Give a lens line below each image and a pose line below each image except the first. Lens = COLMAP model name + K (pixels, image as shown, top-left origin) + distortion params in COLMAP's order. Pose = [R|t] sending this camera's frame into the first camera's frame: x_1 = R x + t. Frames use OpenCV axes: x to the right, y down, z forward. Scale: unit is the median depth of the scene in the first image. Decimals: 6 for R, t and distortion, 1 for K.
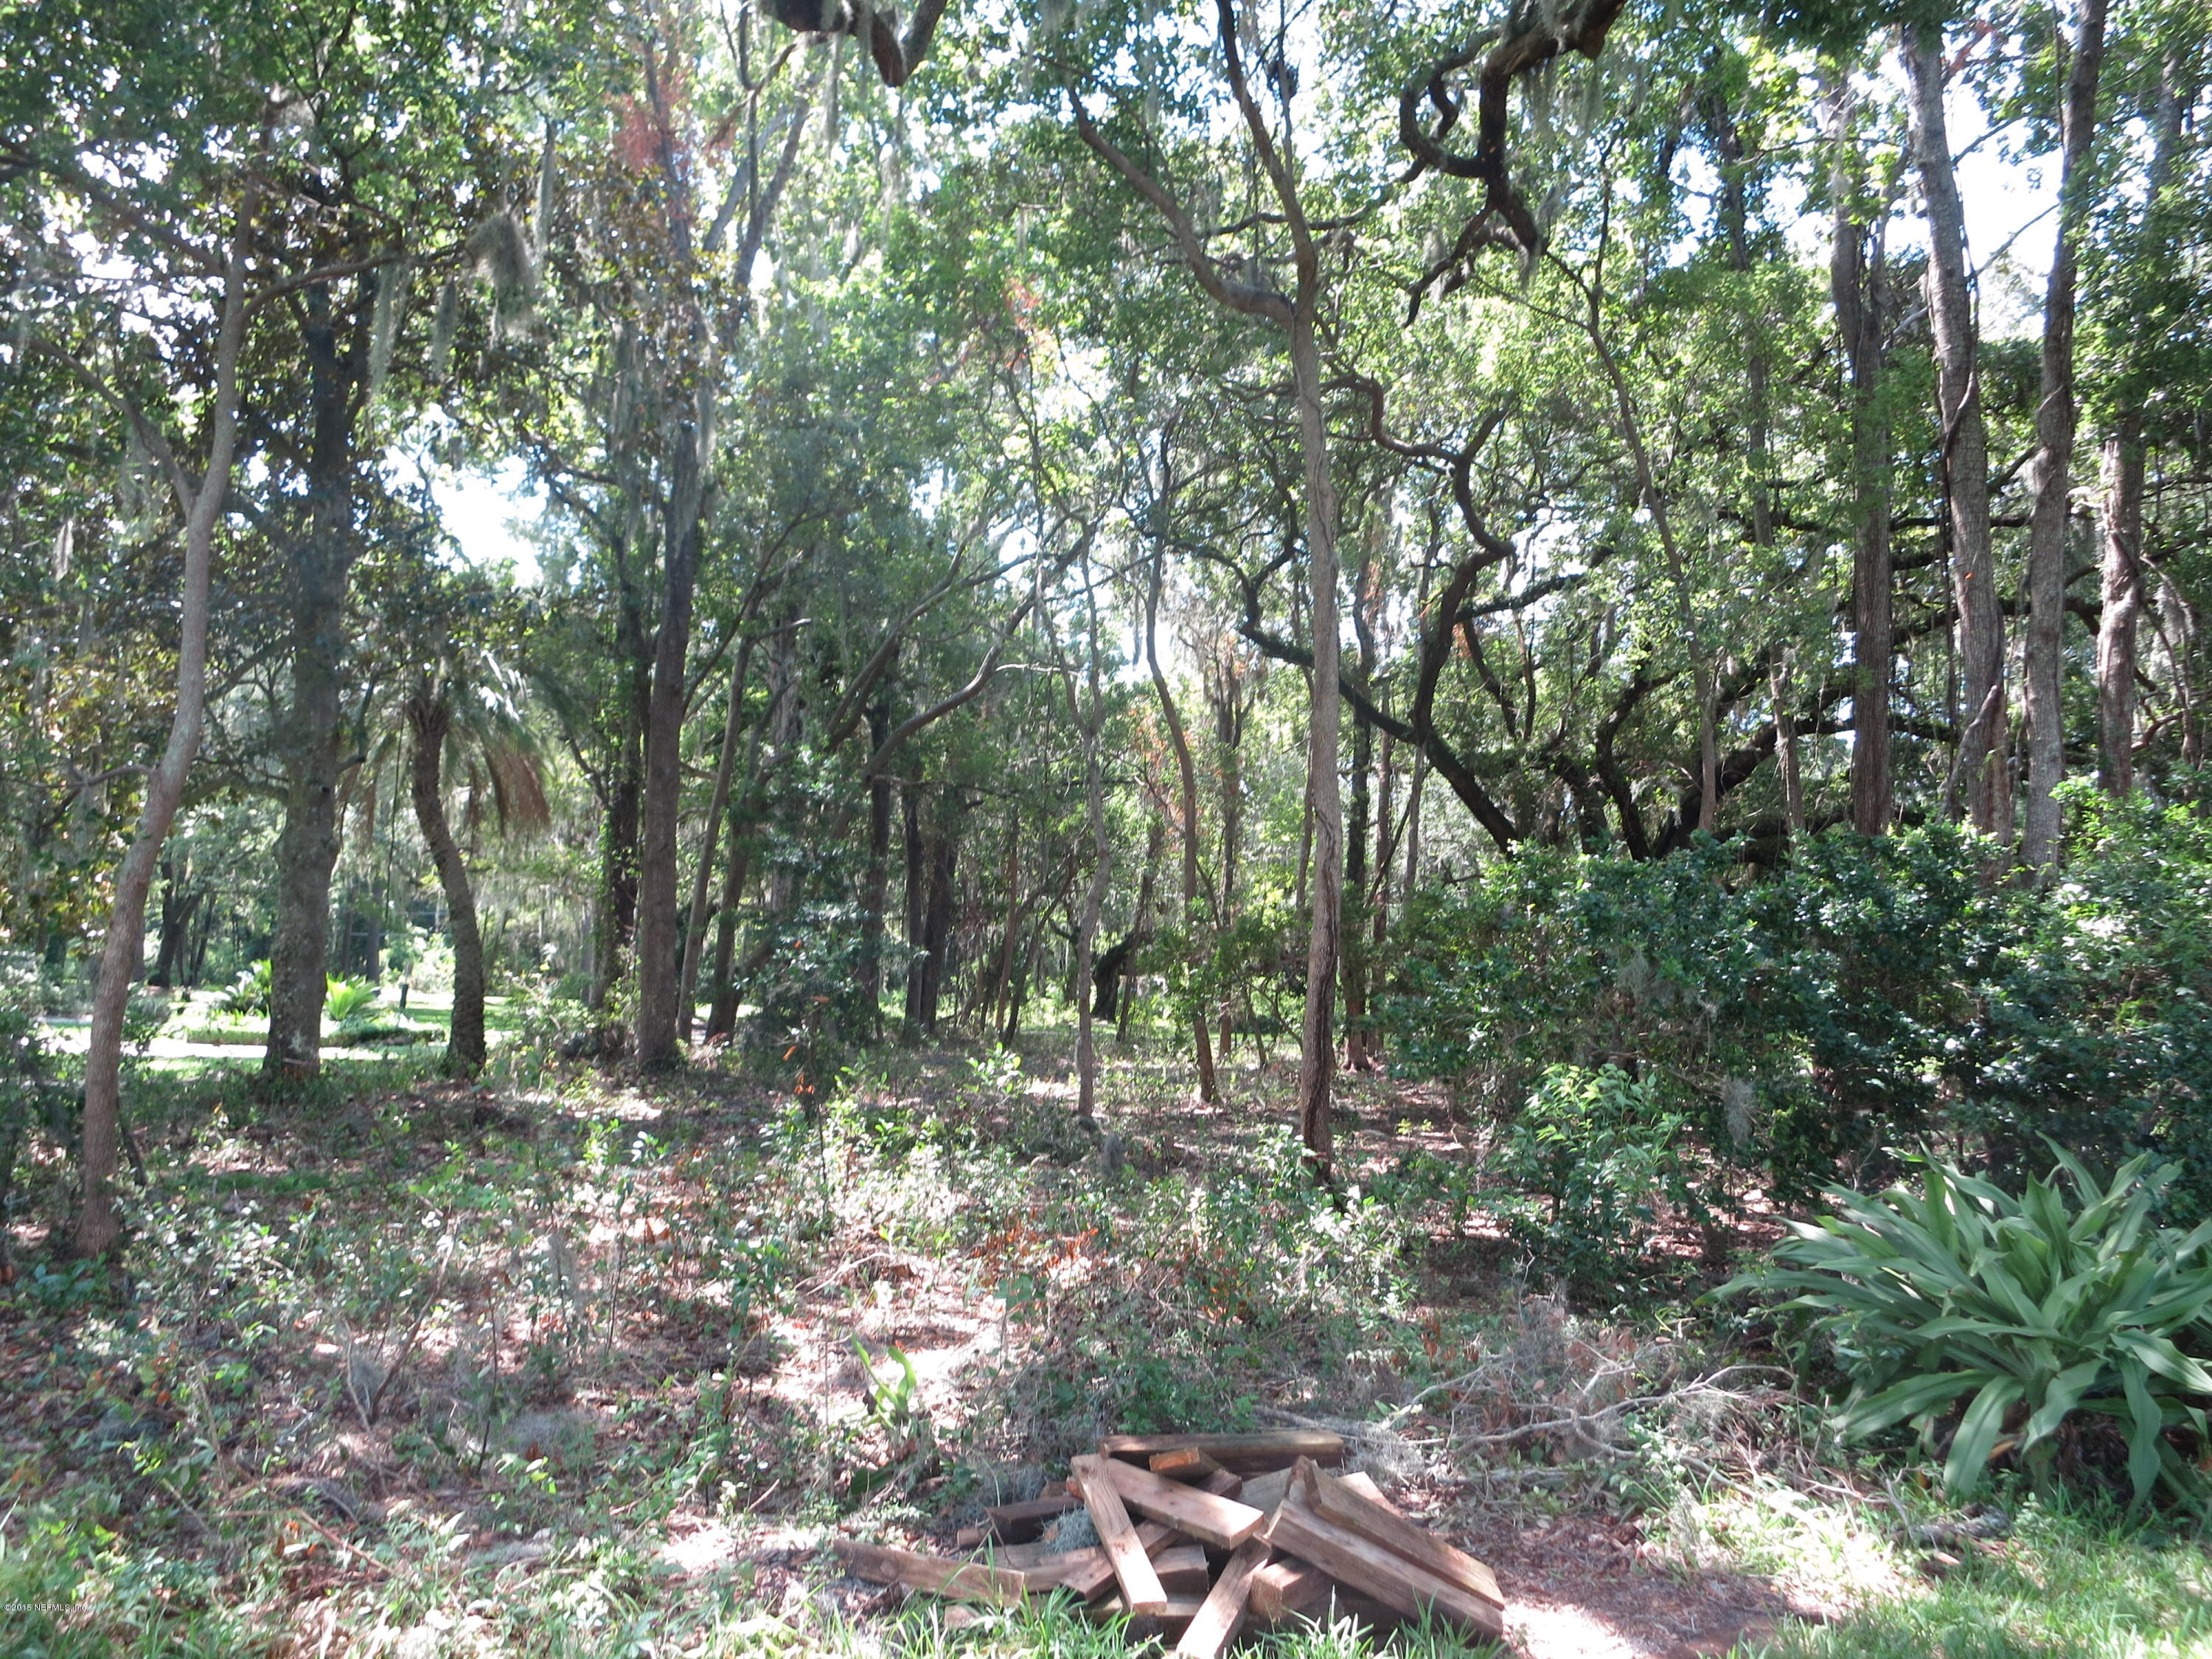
lens RADIAL K [[1612.1, 0, 1106.0], [0, 1612.1, 829.5], [0, 0, 1]] dist [-0.034611, -0.007091]
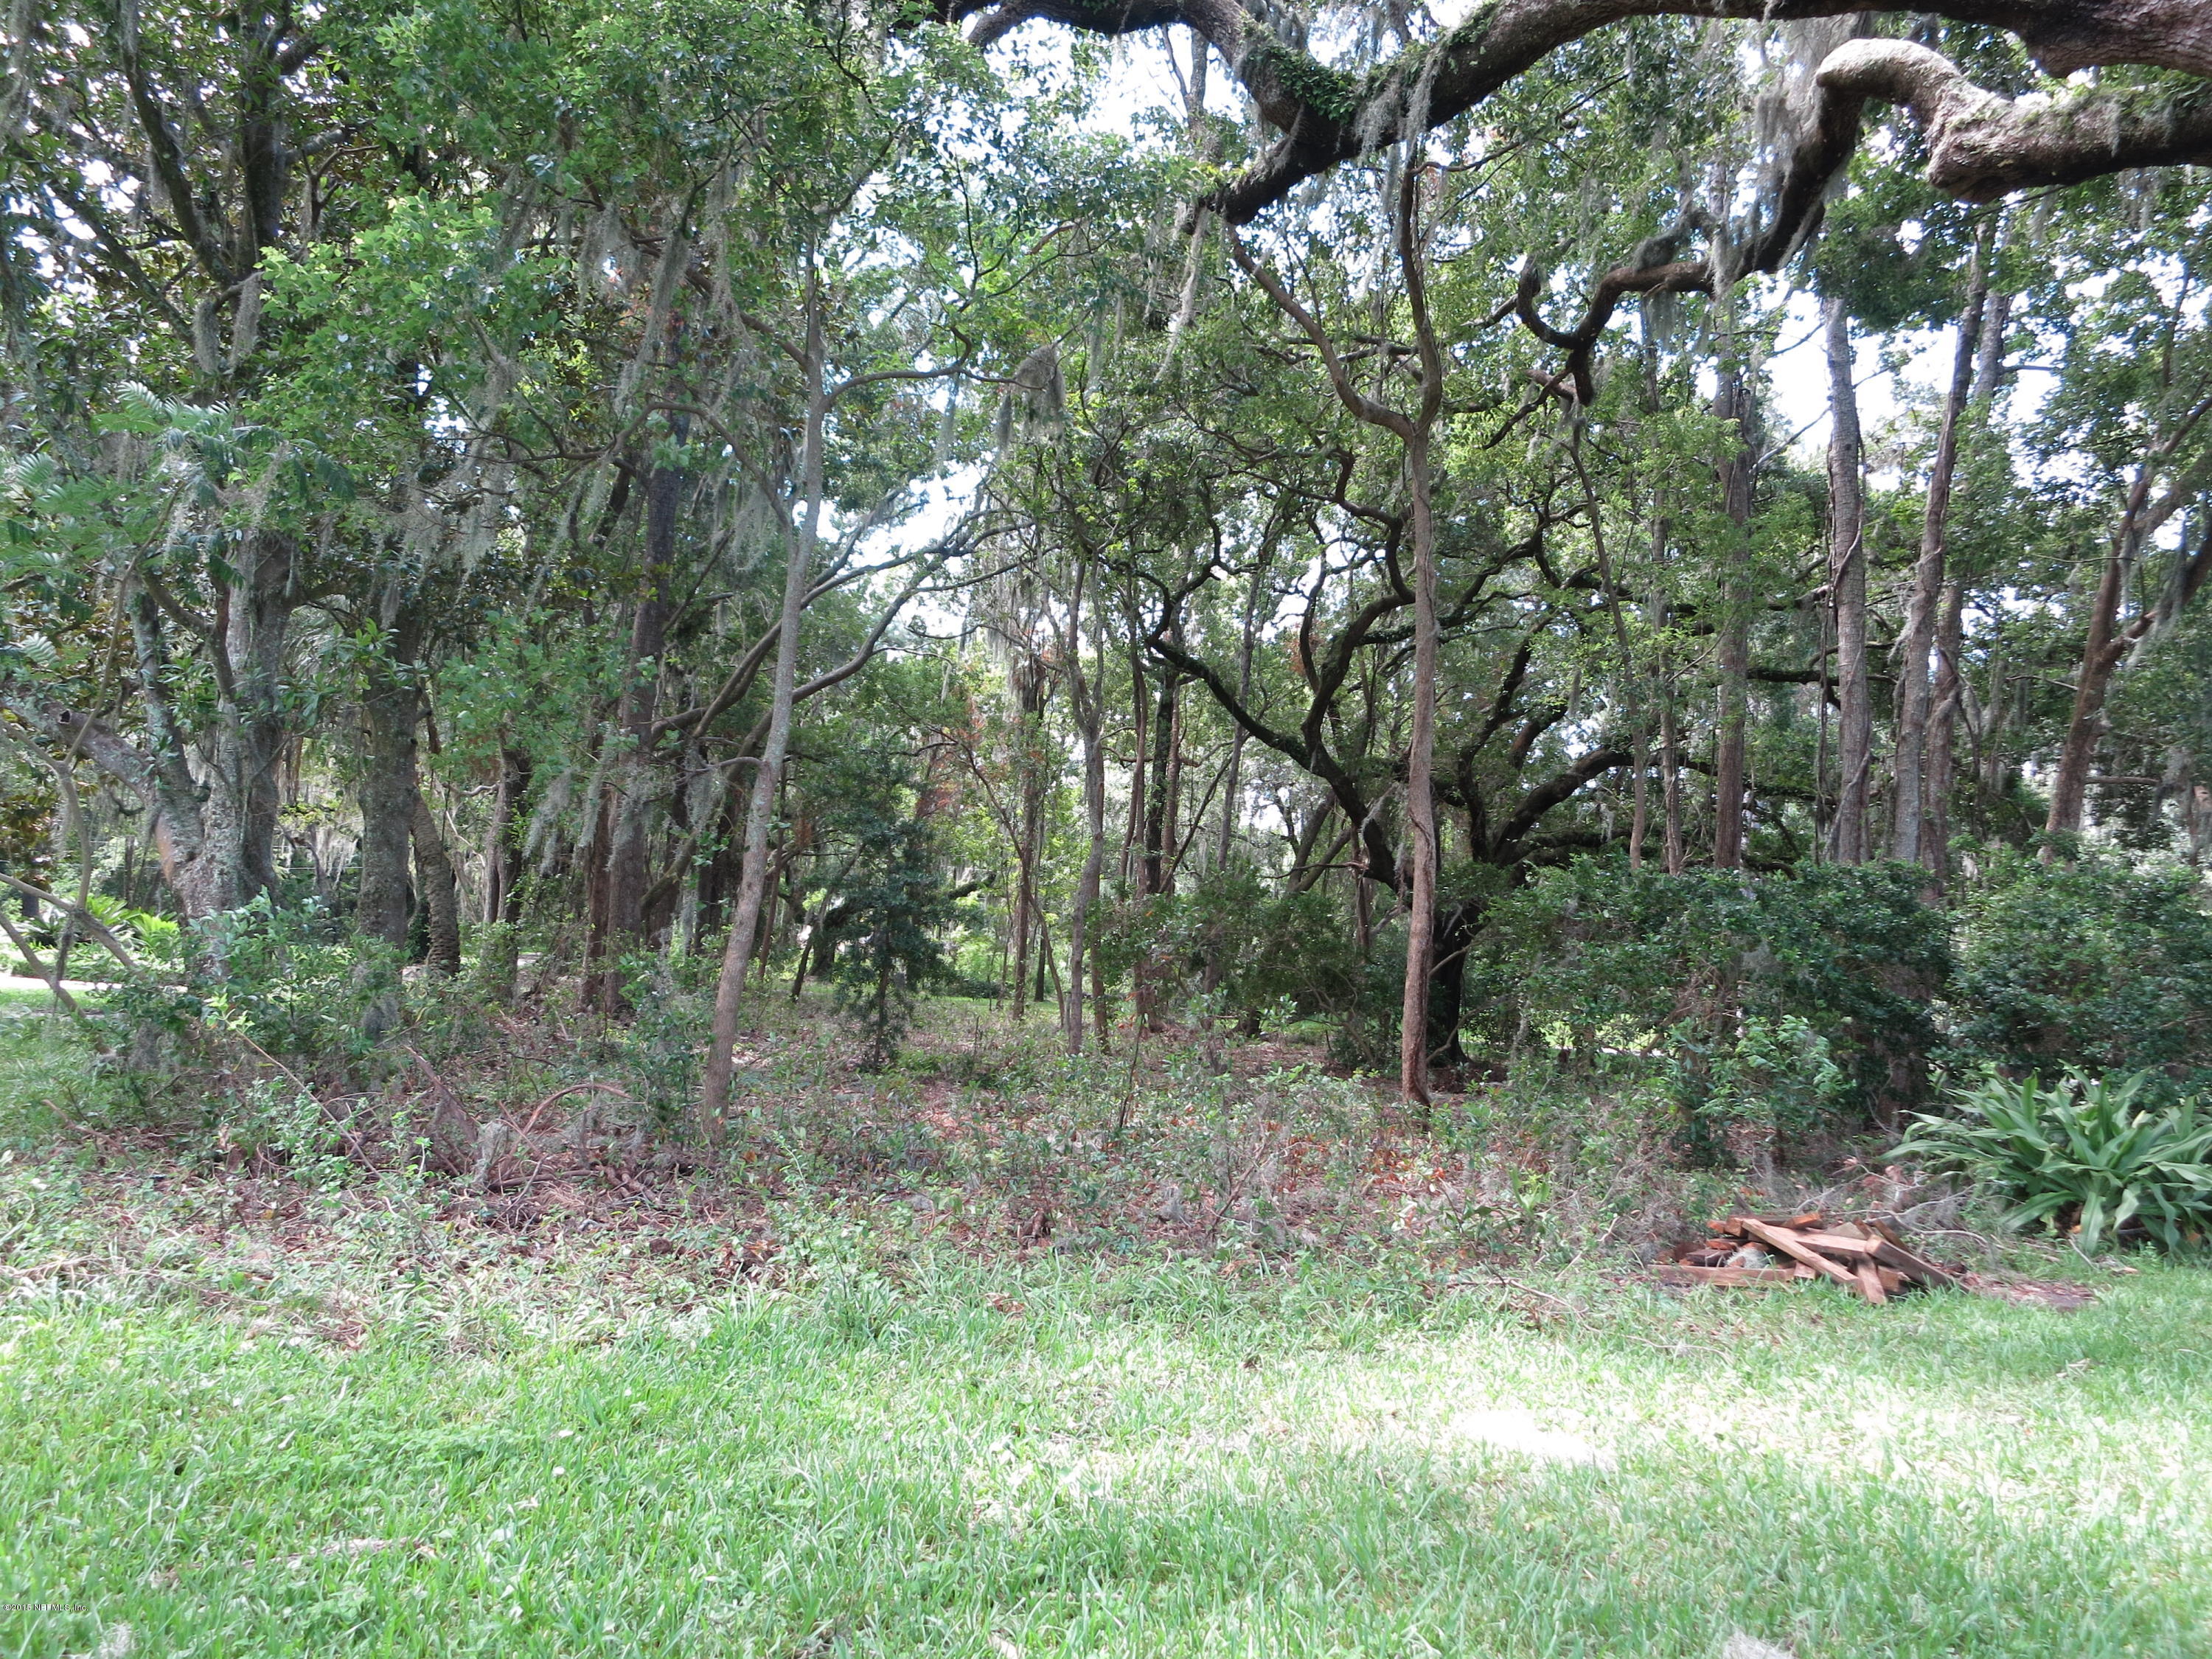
lens RADIAL K [[1612.1, 0, 1106.0], [0, 1612.1, 829.5], [0, 0, 1]] dist [-0.034611, -0.007091]
pose [[0.968316, 0.050964, 0.244472, -0.379221], [-0.056079, 0.998328, 0.014001, -0.008478], [-0.243350, -0.027267, 0.969555, -0.159094]]
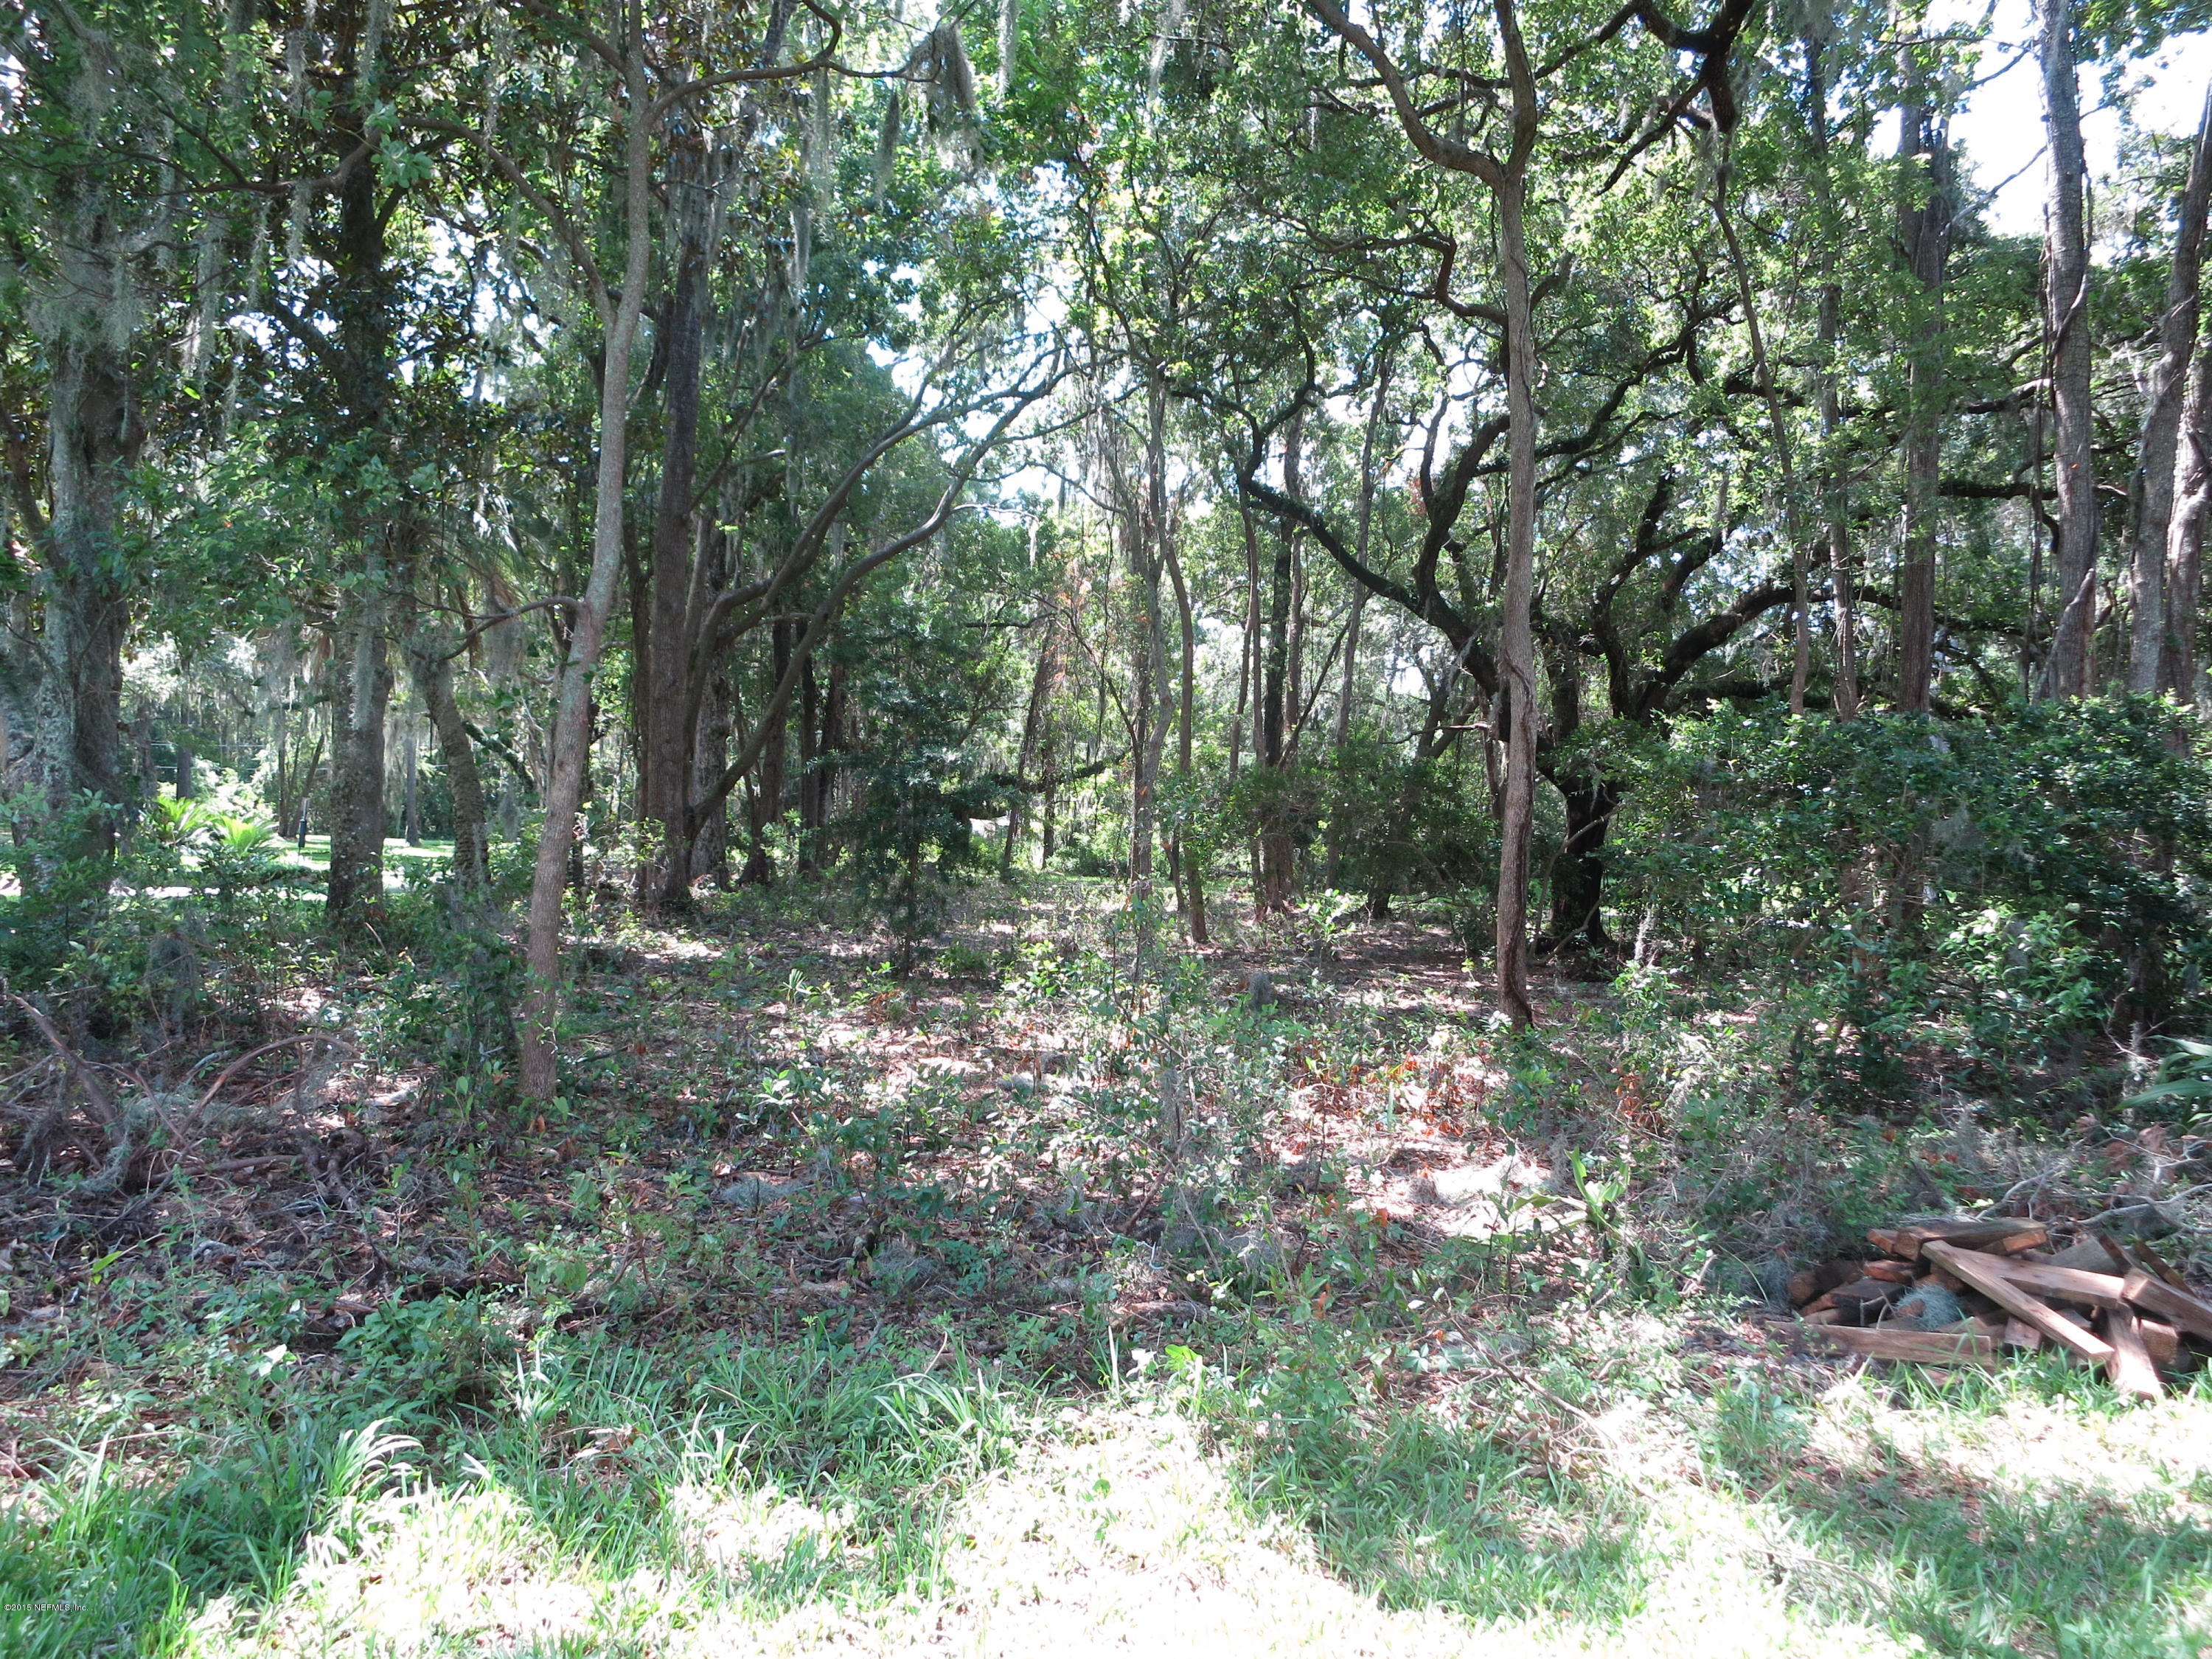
lens RADIAL K [[1612.1, 0, 1106.0], [0, 1612.1, 829.5], [0, 0, 1]] dist [-0.034611, -0.007091]
pose [[0.988892, 0.009179, 0.148351, -0.258188], [-0.023531, 0.995173, 0.095275, 0.000569], [-0.146760, -0.097708, 0.984335, 0.004809]]
